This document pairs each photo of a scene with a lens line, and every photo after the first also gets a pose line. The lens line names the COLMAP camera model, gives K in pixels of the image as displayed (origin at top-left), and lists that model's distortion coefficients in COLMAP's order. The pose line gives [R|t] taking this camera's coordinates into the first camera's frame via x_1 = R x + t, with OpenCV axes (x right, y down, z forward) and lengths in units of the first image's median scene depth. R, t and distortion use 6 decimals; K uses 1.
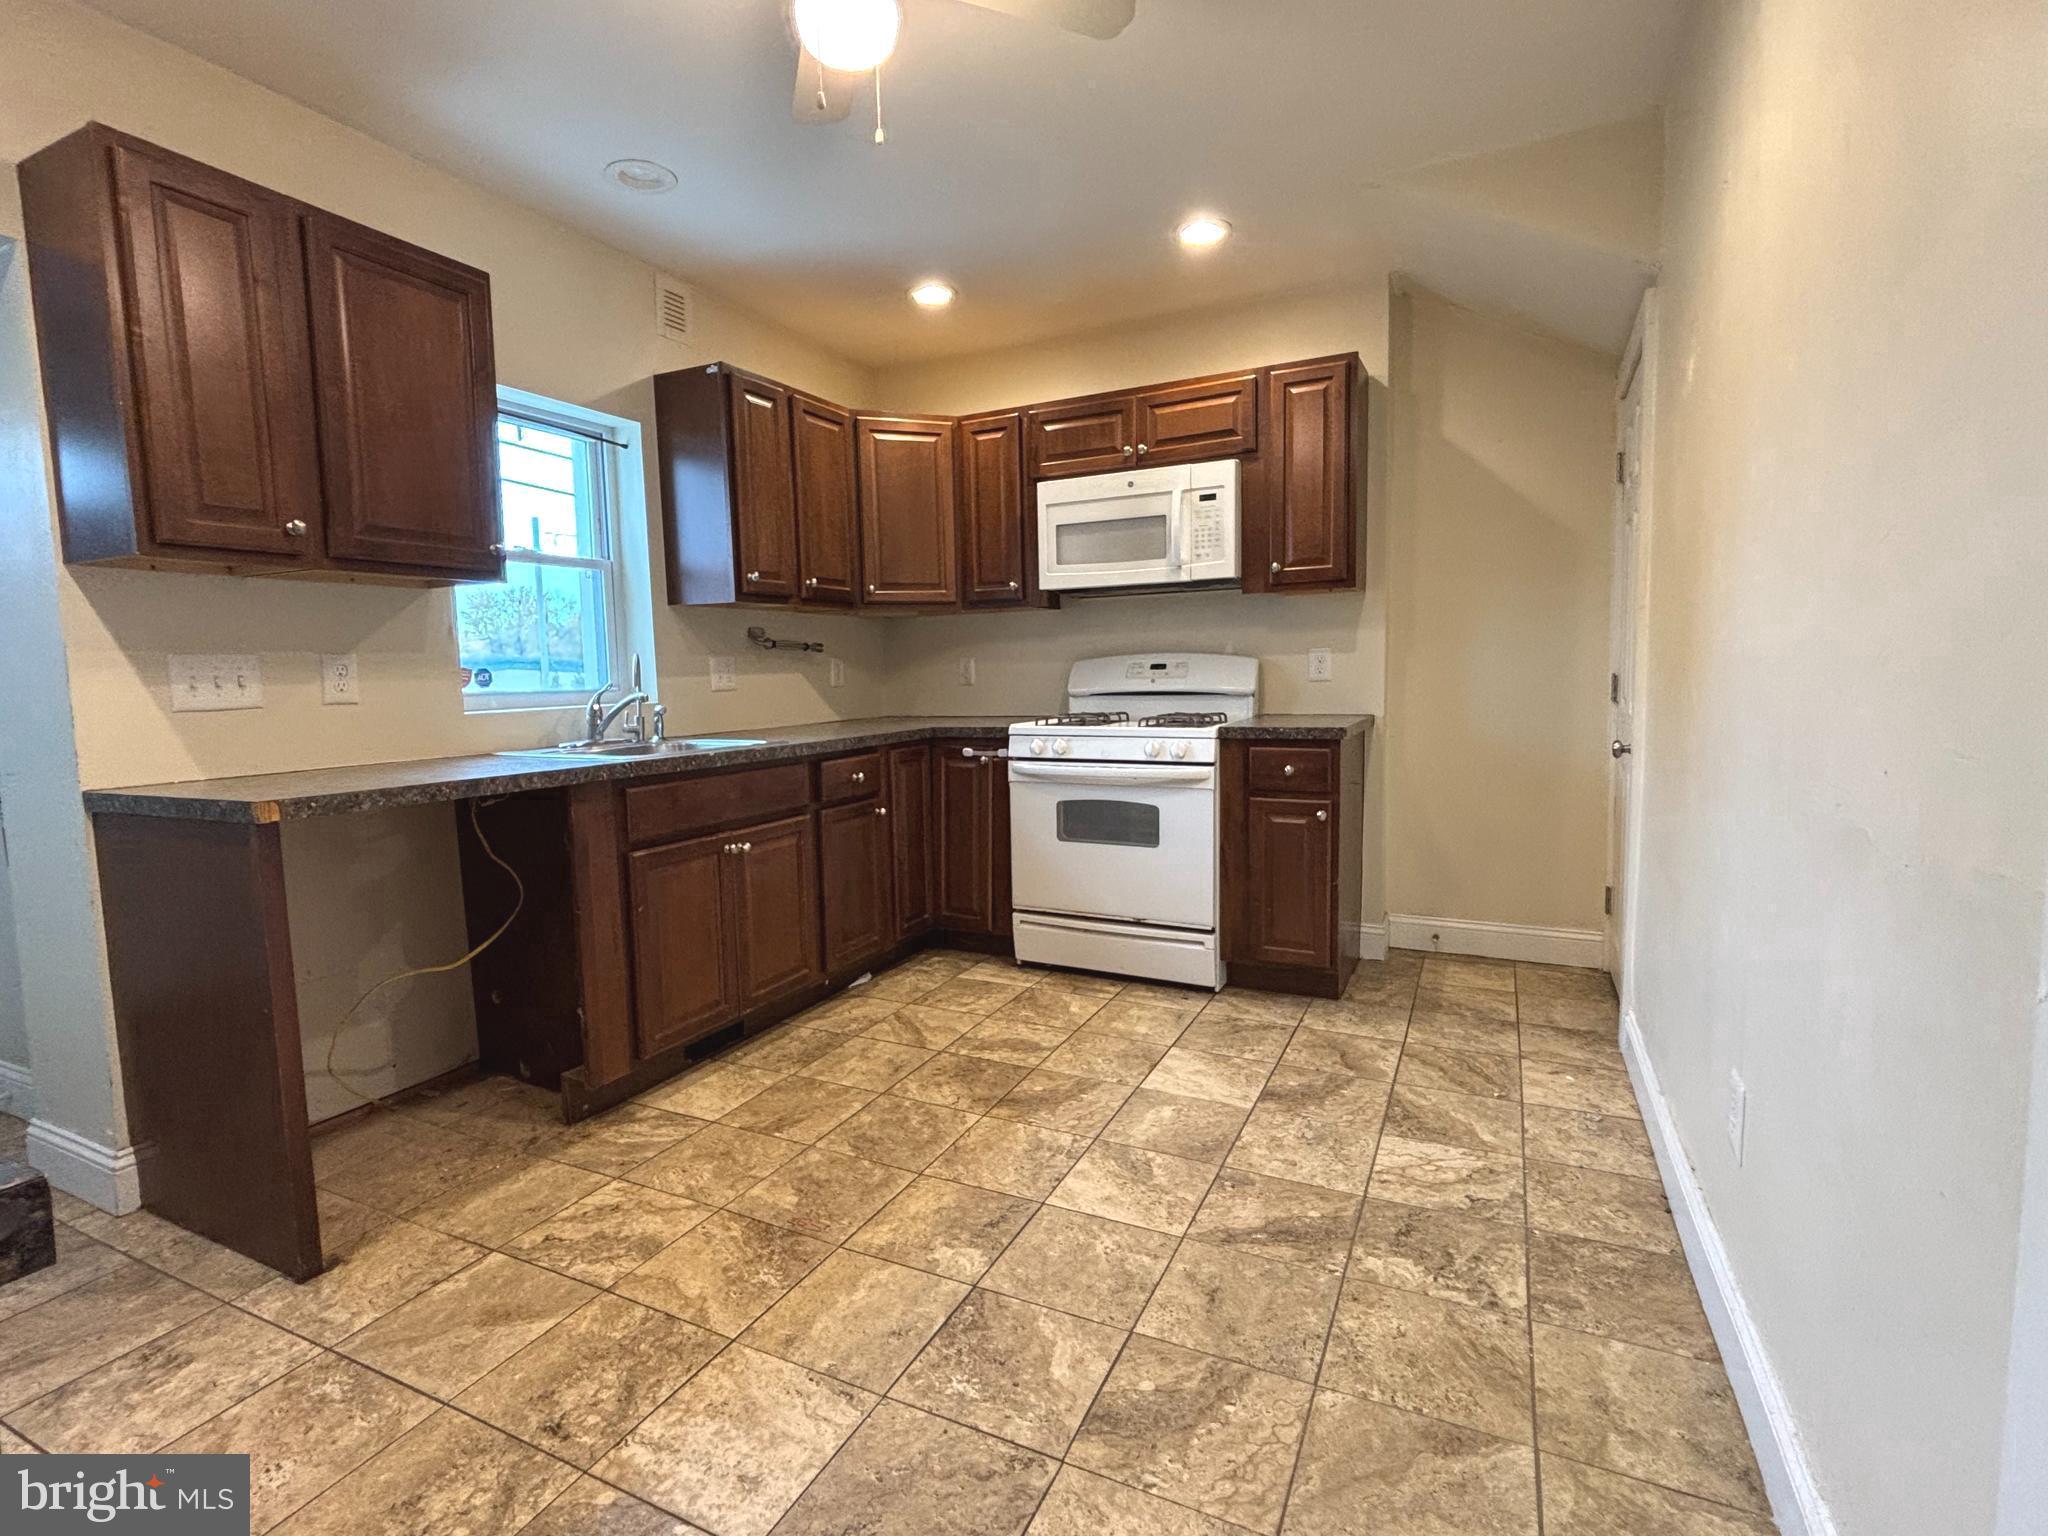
lens RADIAL K [[979.0, 0, 1026.1], [0, 979.0, 767.2], [0, 0, 1]] dist [-0.000394, 0.002374]
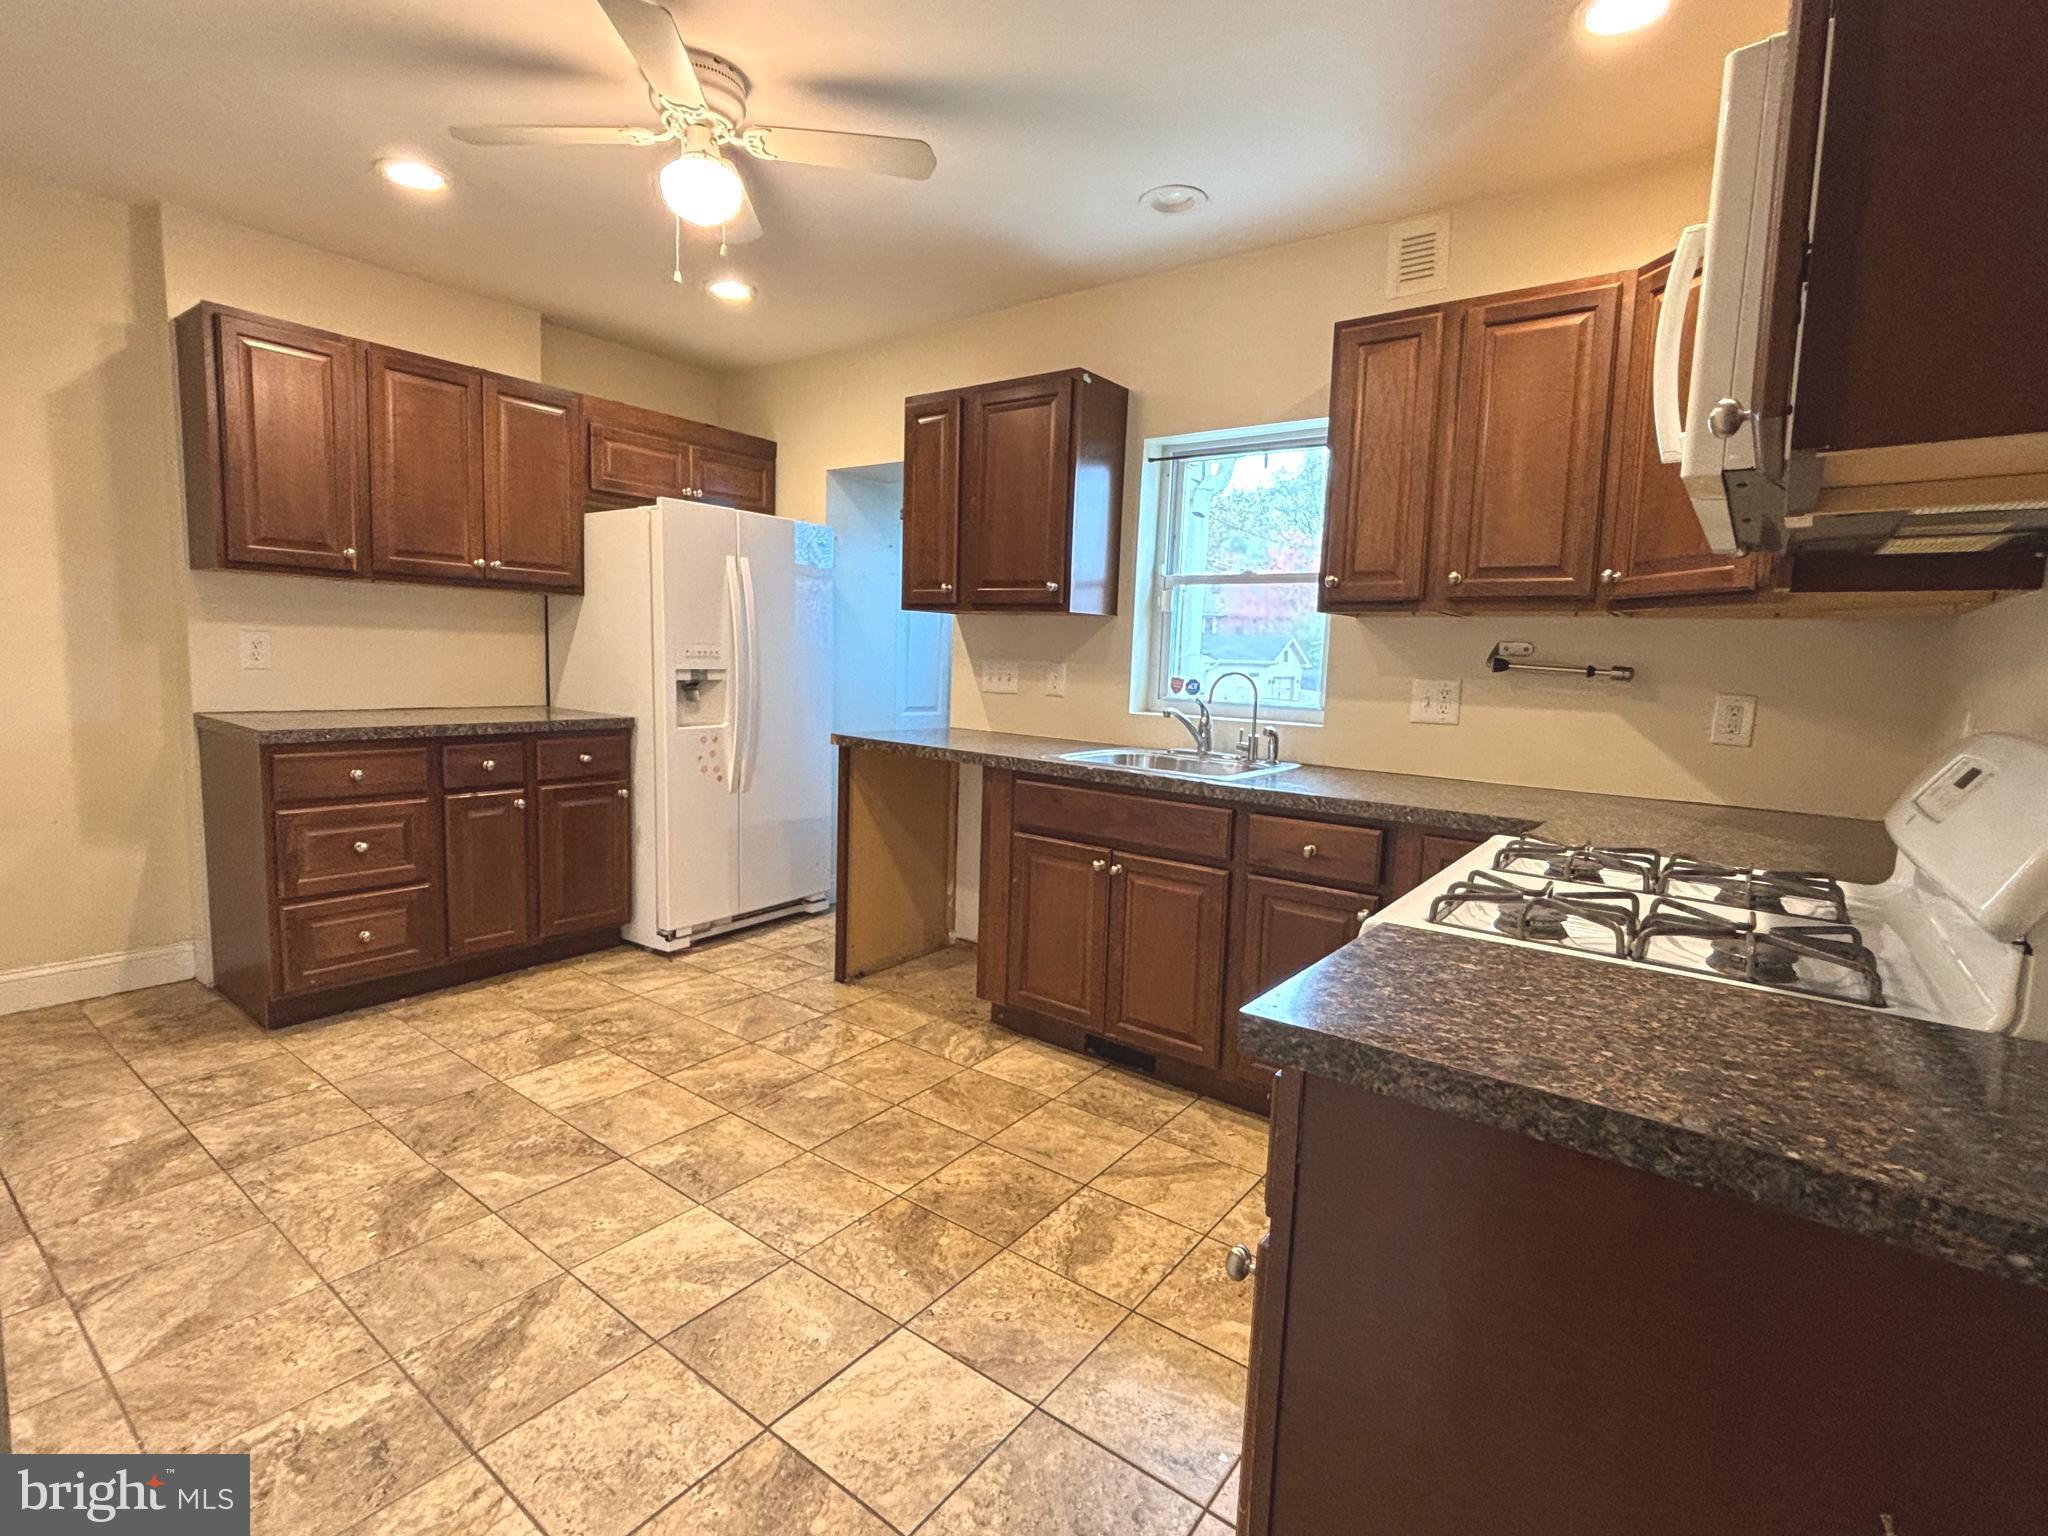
lens RADIAL K [[979.0, 0, 1027.8], [0, 979.0, 766.9], [0, 0, 1]] dist [-0.000394, 0.002374]
pose [[-0.199047, 0.130971, -0.971199, 0.784138], [-0.129650, 0.978799, 0.158567, -0.192643], [0.971376, 0.157478, -0.177846, 1.262004]]
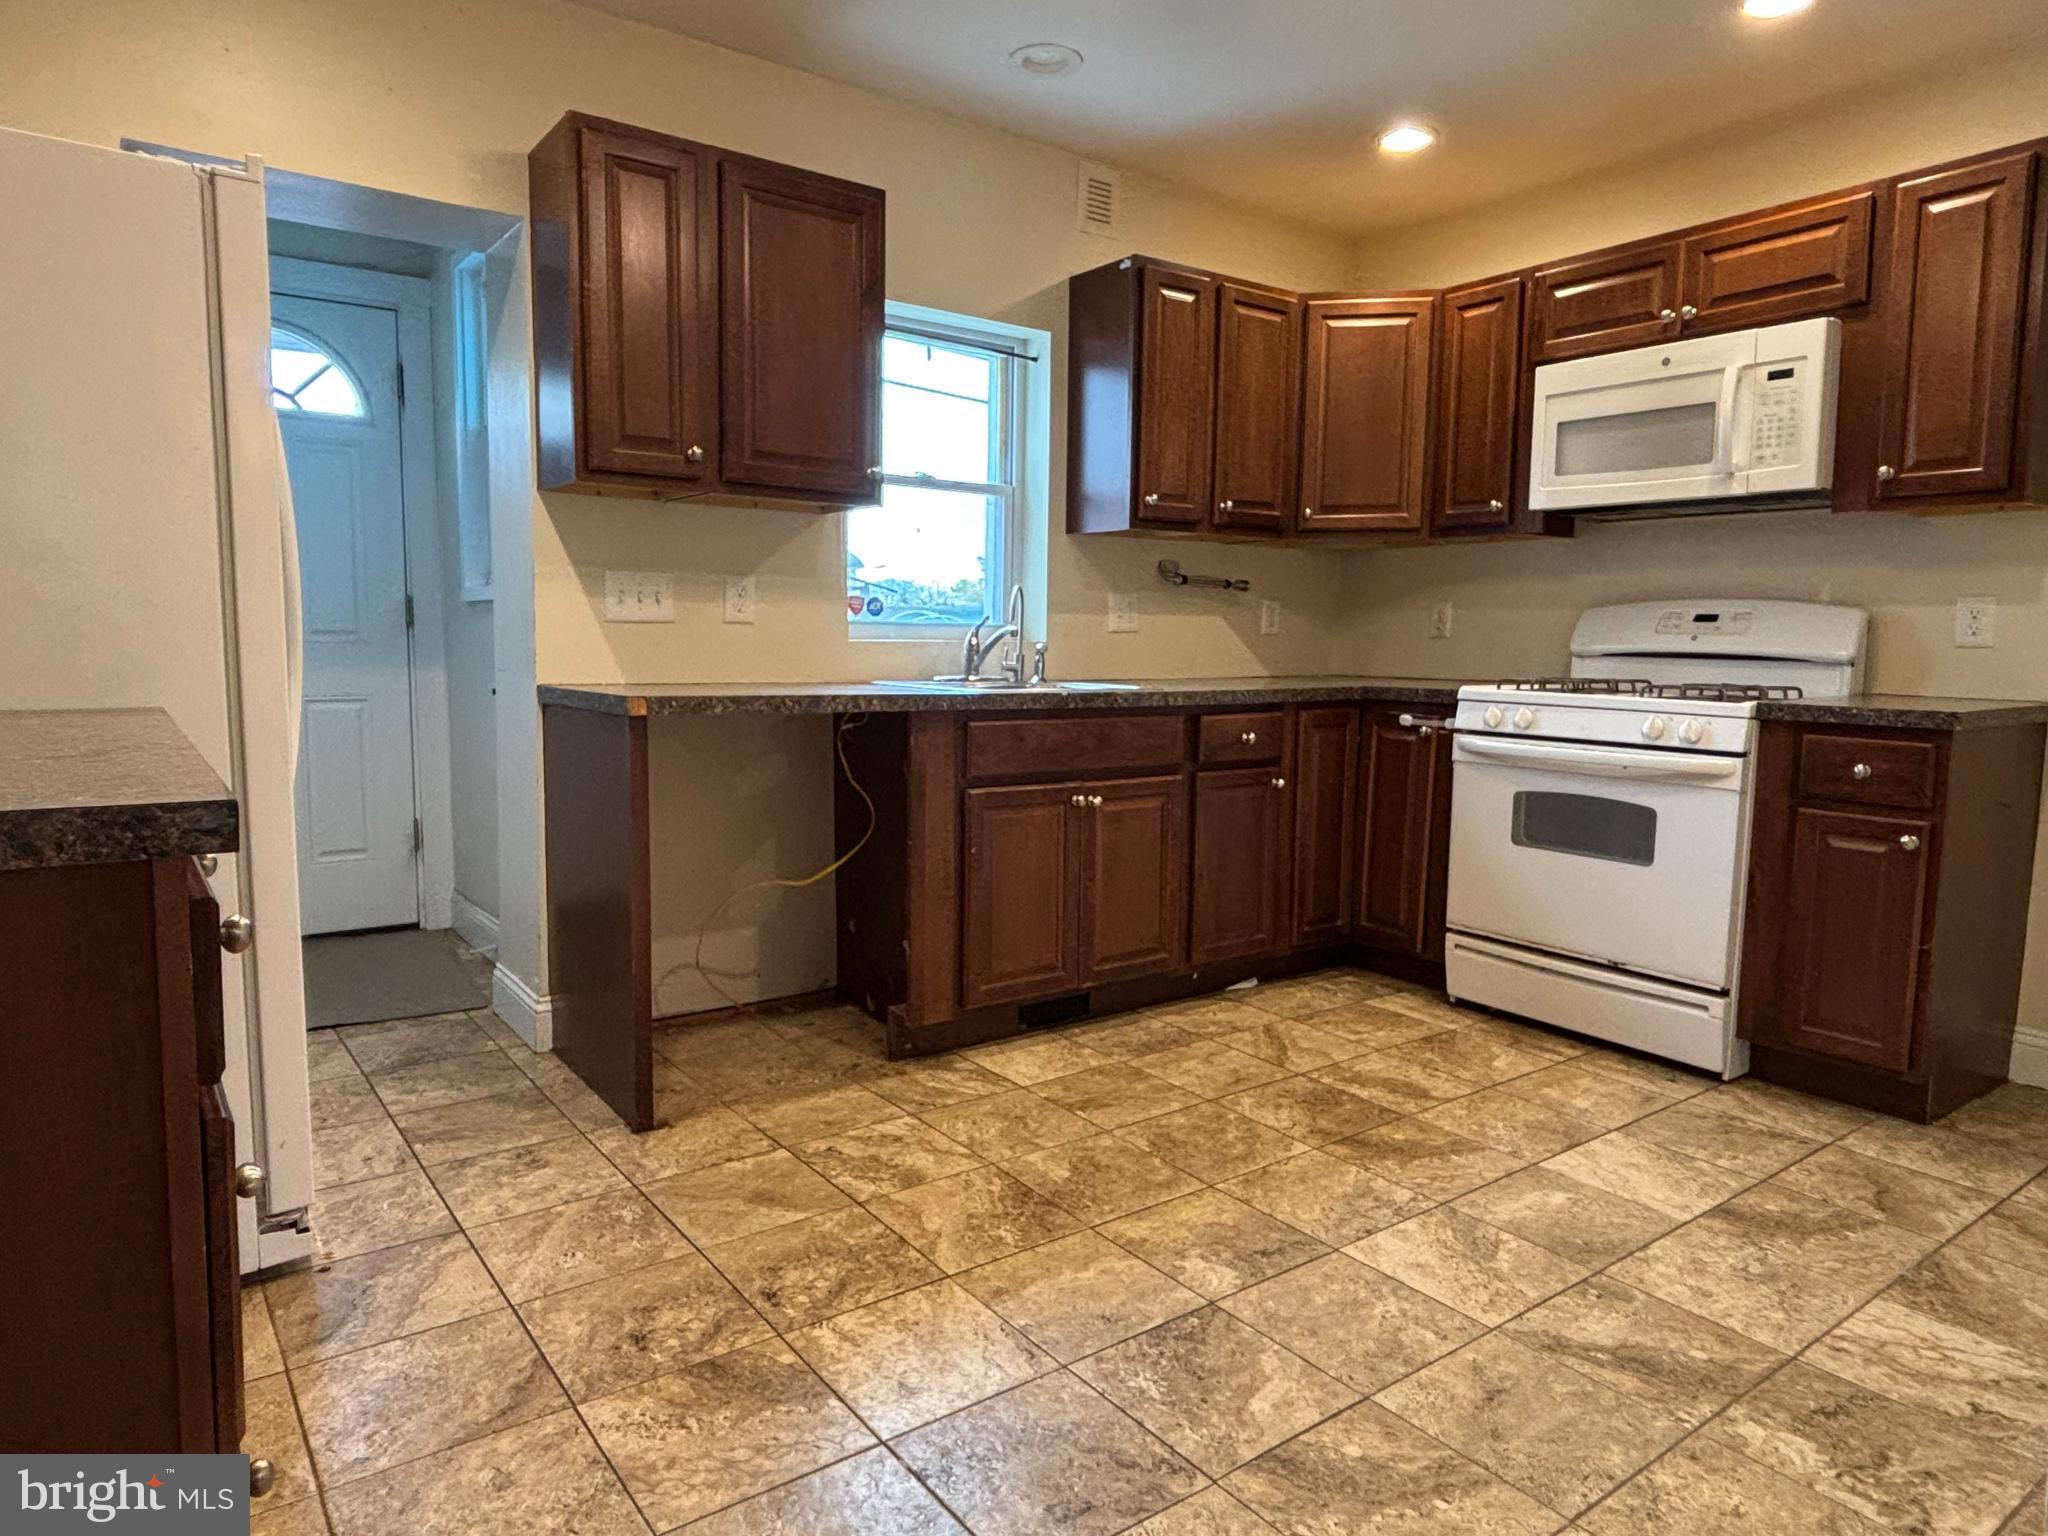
lens RADIAL K [[1255.0, 0, 1025.7], [0, 1255.0, 763.7], [0, 0, 1]] dist [0.023147, -0.023574]
pose [[0.885397, 0.080678, -0.457780, 0.207063], [-0.078981, 0.996613, 0.022882, 0.031486], [0.458076, 0.015896, 0.888771, -0.055675]]
